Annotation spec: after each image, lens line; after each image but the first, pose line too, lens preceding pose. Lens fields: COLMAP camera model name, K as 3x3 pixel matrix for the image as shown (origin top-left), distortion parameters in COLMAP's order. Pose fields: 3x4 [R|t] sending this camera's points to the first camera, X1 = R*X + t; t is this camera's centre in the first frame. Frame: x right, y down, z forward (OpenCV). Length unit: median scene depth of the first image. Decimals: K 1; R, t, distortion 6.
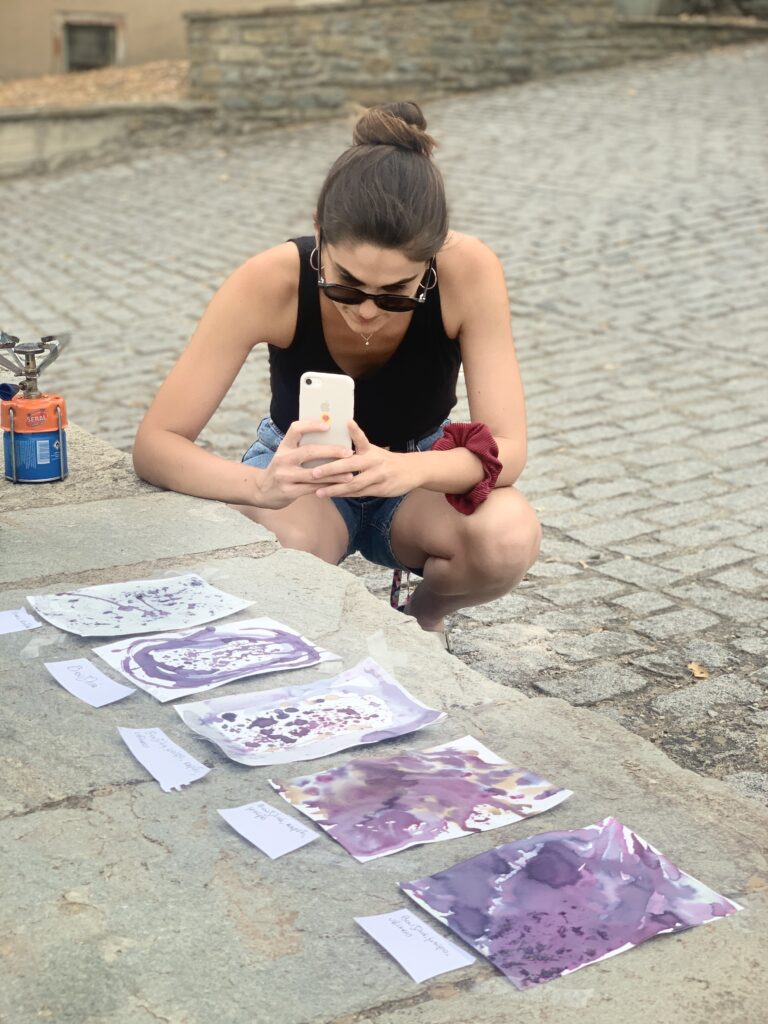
lens RADIAL K [[1556.9, 0, 383.7], [0, 1556.9, 511.2], [0, 0, 1]] dist [0.111162, 0.000000]
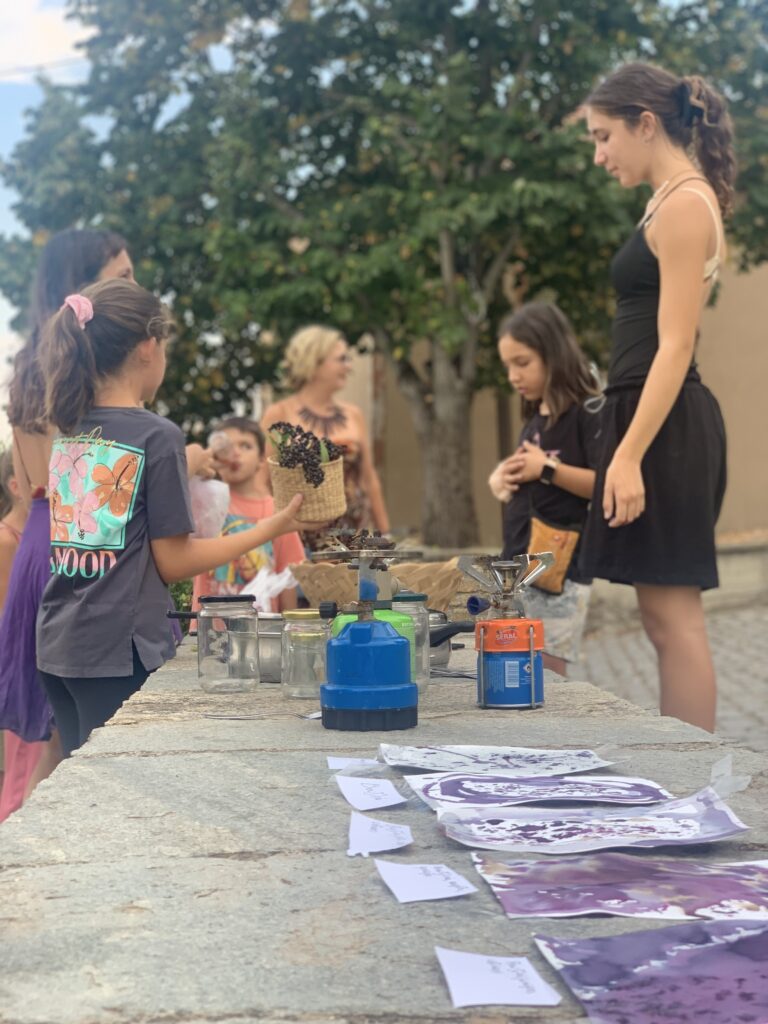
lens RADIAL K [[1556.9, 0, 383.1], [0, 1556.9, 513.1], [0, 0, 1]] dist [0.111162, 0.000000]
pose [[0.880502, -0.045480, -0.471855, 0.251350], [-0.101998, 0.953896, -0.282274, 0.227806], [0.462939, 0.296671, 0.835269, 0.280134]]
